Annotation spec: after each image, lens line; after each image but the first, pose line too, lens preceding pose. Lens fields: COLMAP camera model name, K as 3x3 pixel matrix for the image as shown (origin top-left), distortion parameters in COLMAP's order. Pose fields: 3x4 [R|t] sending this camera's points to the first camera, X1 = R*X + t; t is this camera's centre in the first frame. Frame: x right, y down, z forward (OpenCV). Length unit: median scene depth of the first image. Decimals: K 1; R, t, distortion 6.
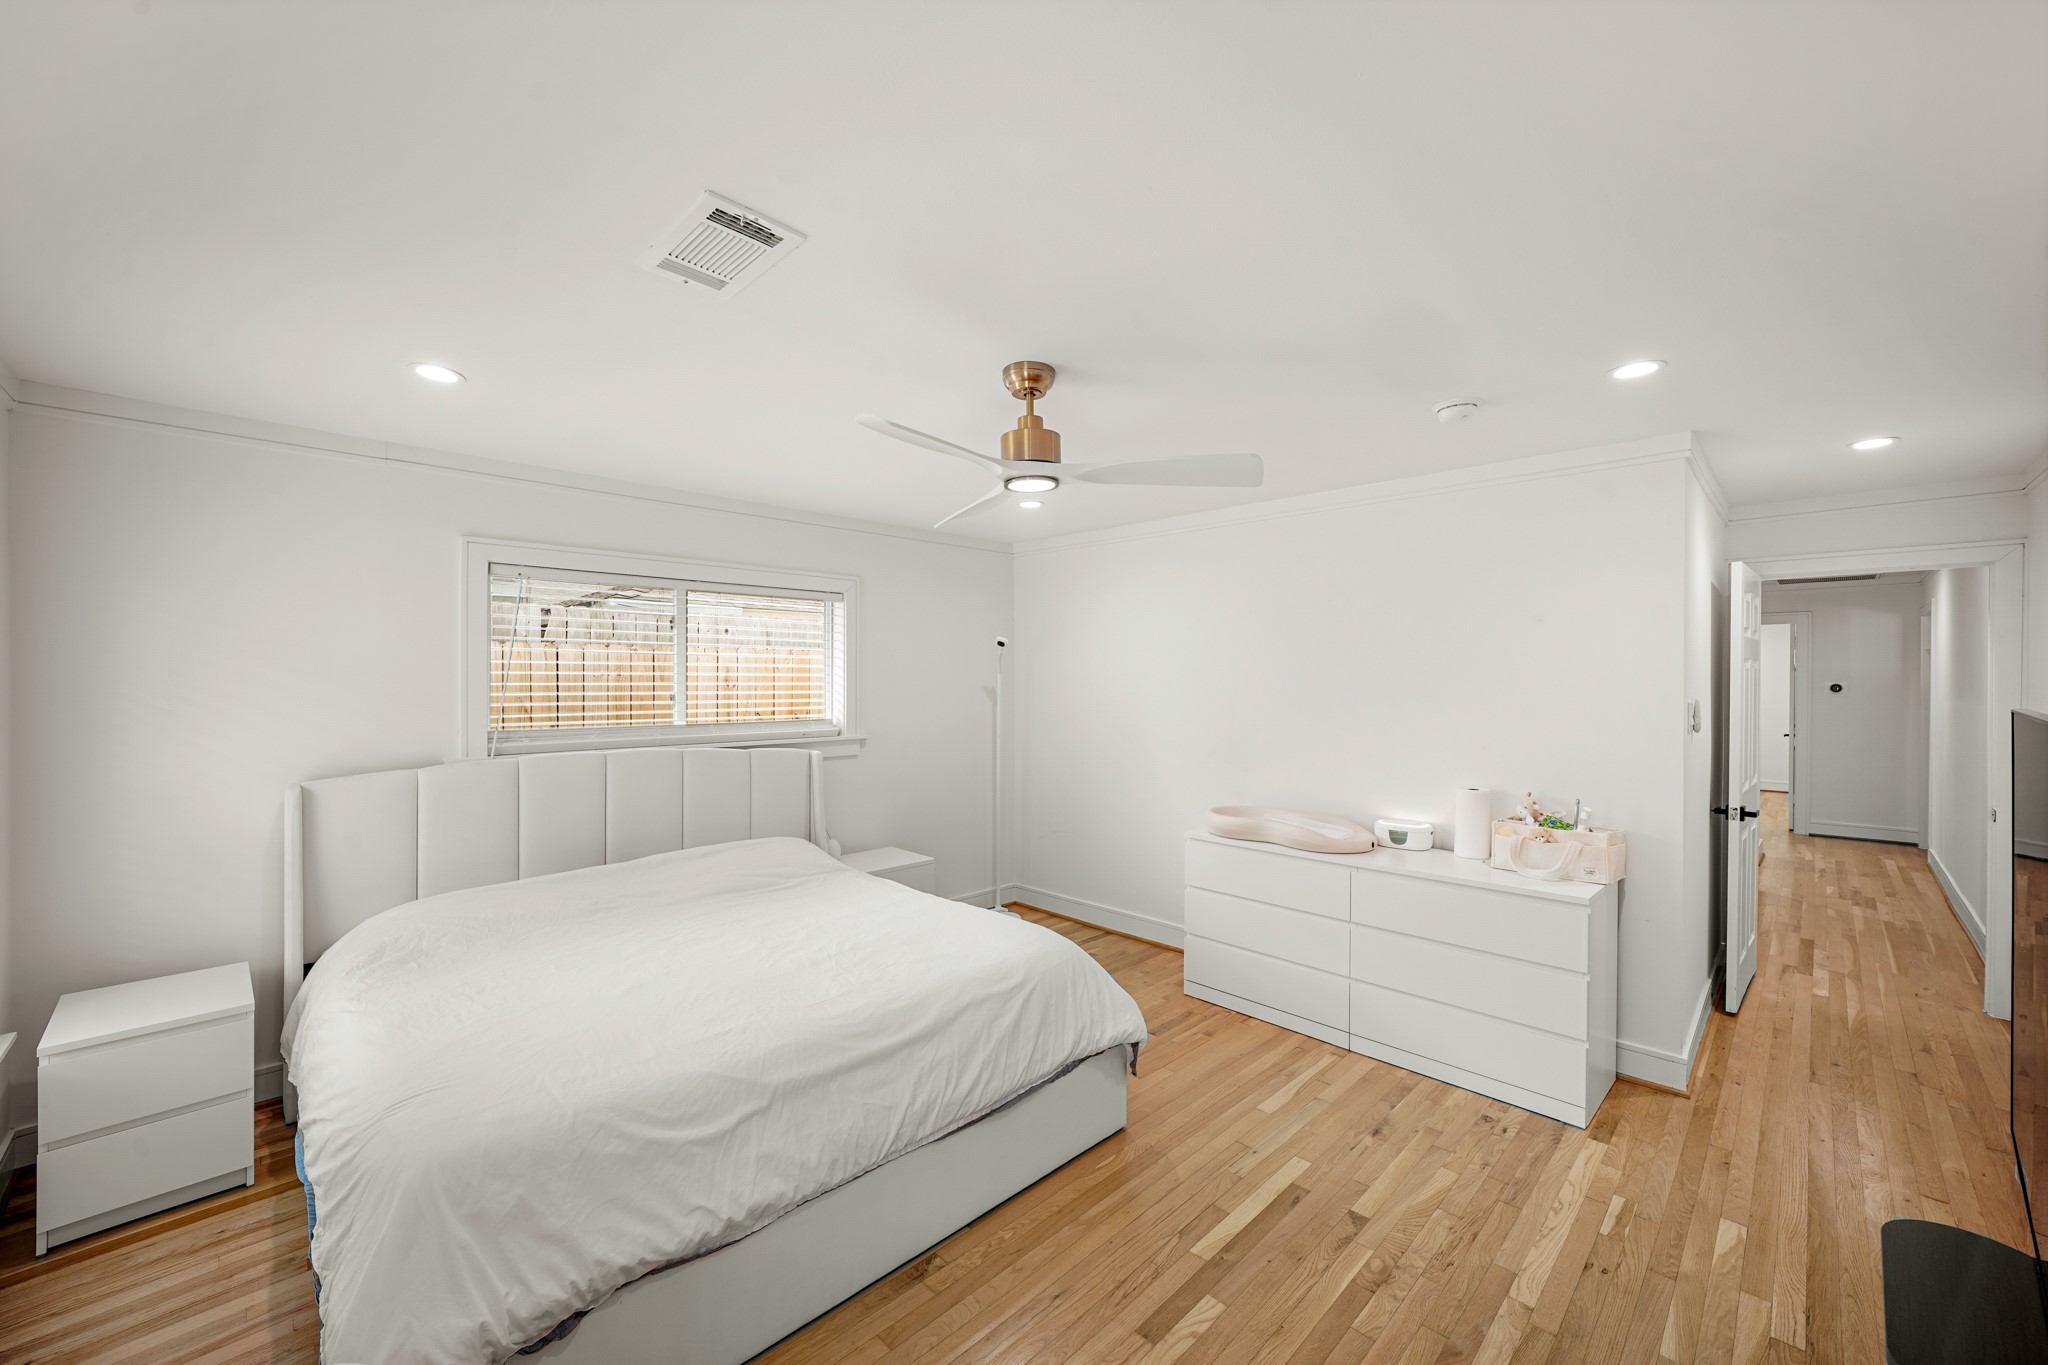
lens RADIAL K [[792.6, 0, 1024.0], [0, 792.6, 682.5], [0, 0, 1]] dist [-0.000889, 0.000012]
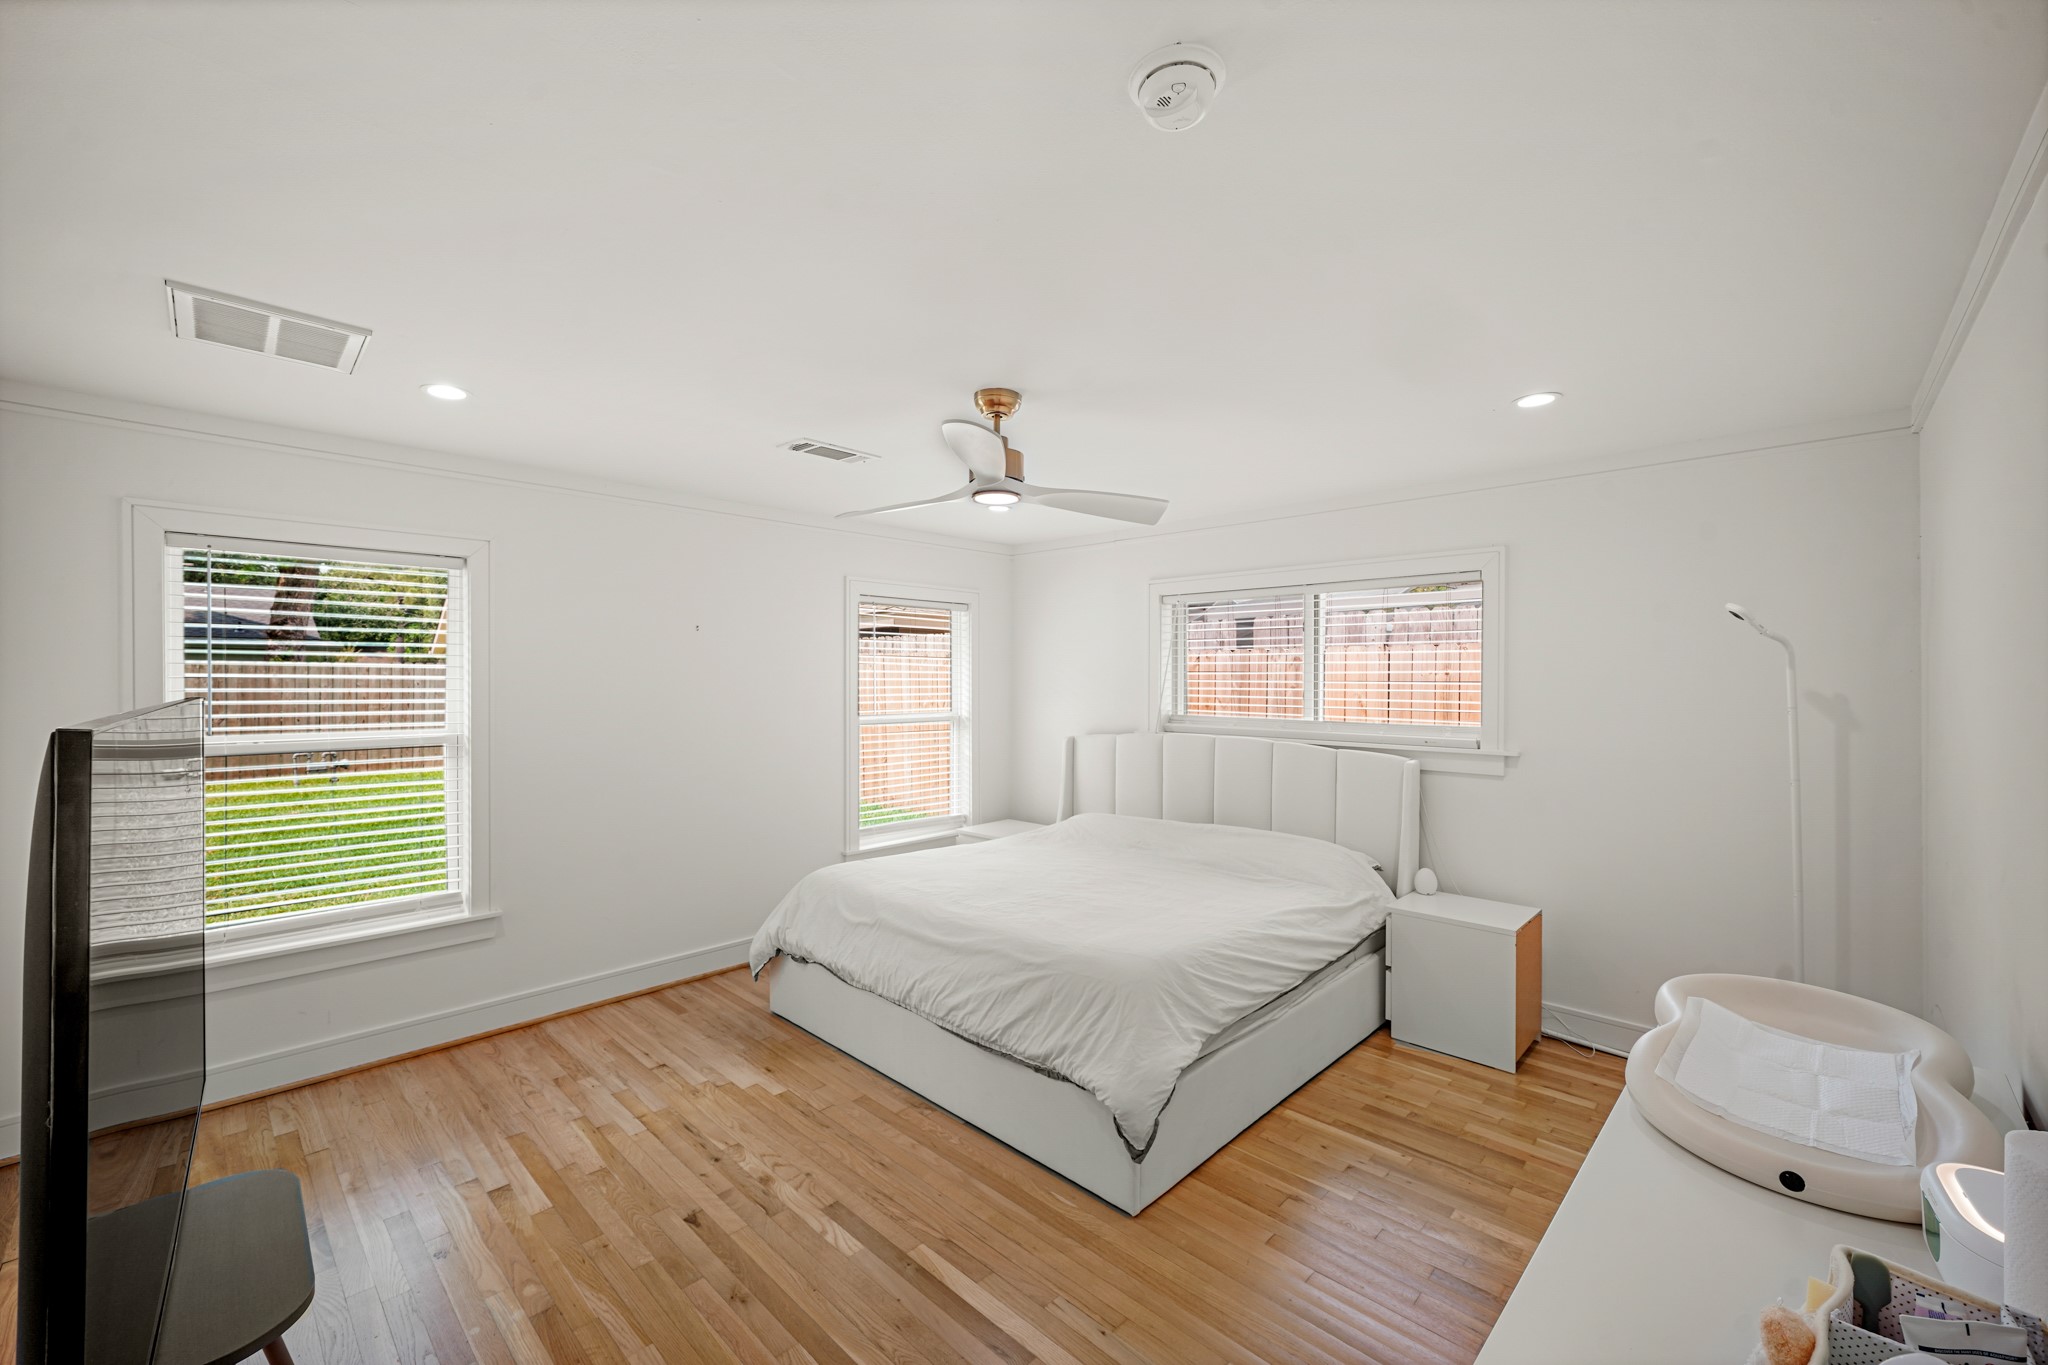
lens RADIAL K [[809.0, 0, 1018.9], [0, 809.0, 666.3], [0, 0, 1]] dist [-0.003571, -0.000094]
pose [[0.031674, -0.009640, -0.999452, 1.125216], [-0.006986, 0.999927, -0.009866, -0.011576], [0.999474, 0.007294, 0.031604, 0.973924]]
